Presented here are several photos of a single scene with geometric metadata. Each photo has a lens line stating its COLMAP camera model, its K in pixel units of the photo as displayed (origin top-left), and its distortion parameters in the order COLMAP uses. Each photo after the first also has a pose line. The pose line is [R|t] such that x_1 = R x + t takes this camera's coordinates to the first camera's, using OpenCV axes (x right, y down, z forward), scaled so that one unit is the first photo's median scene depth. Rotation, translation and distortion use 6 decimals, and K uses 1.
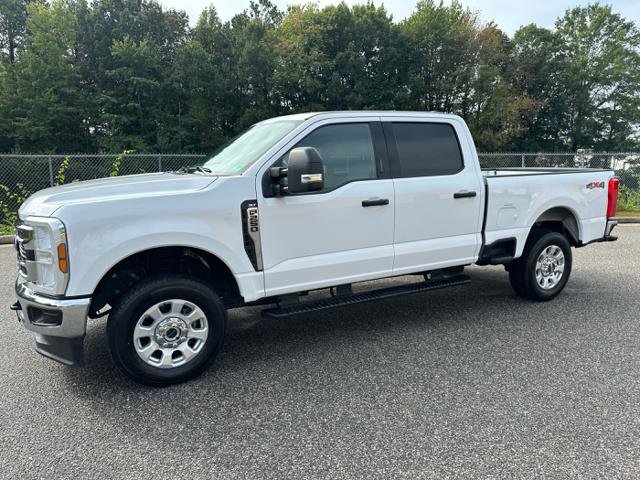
lens RADIAL K [[452.5, 0, 318.6], [0, 452.5, 241.0], [0, 0, 1]] dist [0.029908, -0.031042]
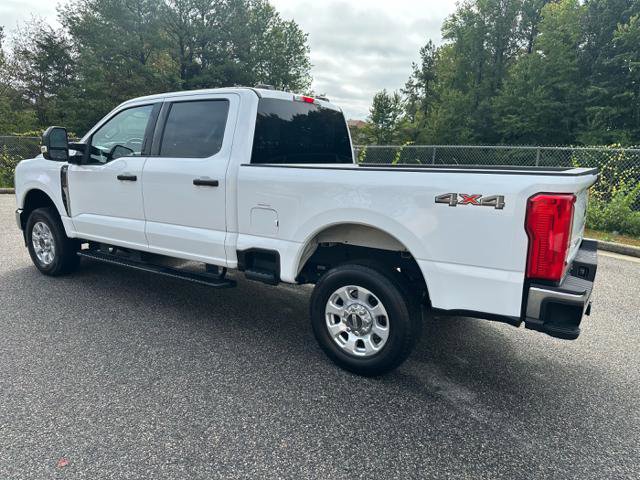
lens RADIAL K [[452.5, 0, 318.1], [0, 452.5, 238.1], [0, 0, 1]] dist [0.029908, -0.031042]
pose [[0.485764, 0.184059, -0.854492, 0.944342], [-0.182638, 0.977373, 0.106701, -0.103299], [0.854796, 0.104231, 0.508389, 0.606557]]
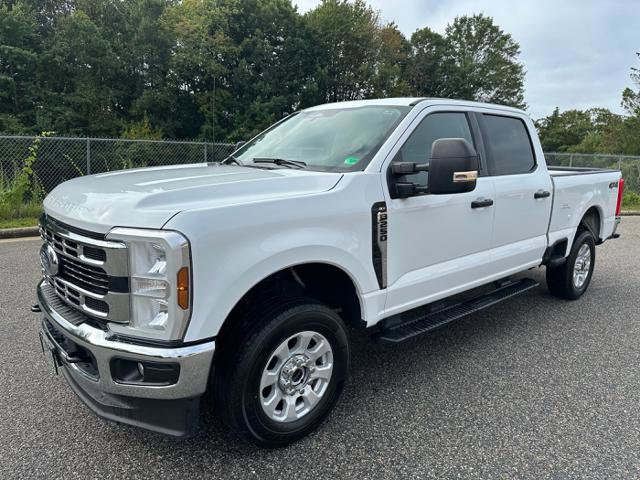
lens RADIAL K [[452.5, 0, 325.2], [0, 452.5, 239.9], [0, 0, 1]] dist [0.029908, -0.031042]
pose [[0.970747, -0.016378, 0.239547, -0.275212], [0.012284, 0.999752, 0.018574, -0.024349], [-0.239792, -0.015088, 0.970707, 0.148042]]
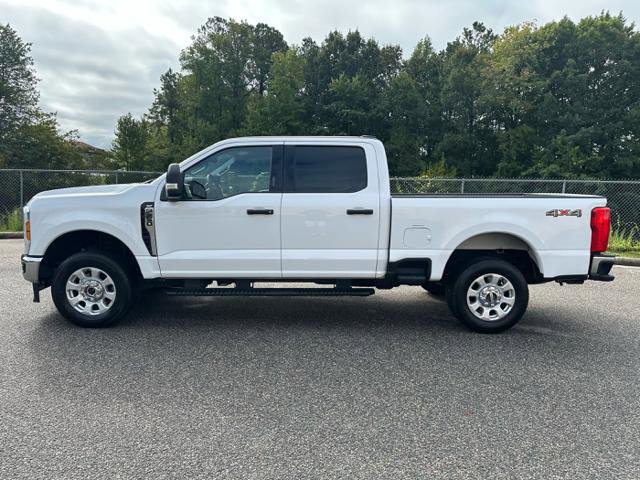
lens RADIAL K [[452.5, 0, 324.1], [0, 452.5, 240.2], [0, 0, 1]] dist [0.029908, -0.031042]
pose [[0.893532, 0.080452, -0.441734, 0.579376], [-0.104752, 0.994020, -0.030851, 0.005988], [0.436610, 0.073839, 0.896616, 0.009409]]
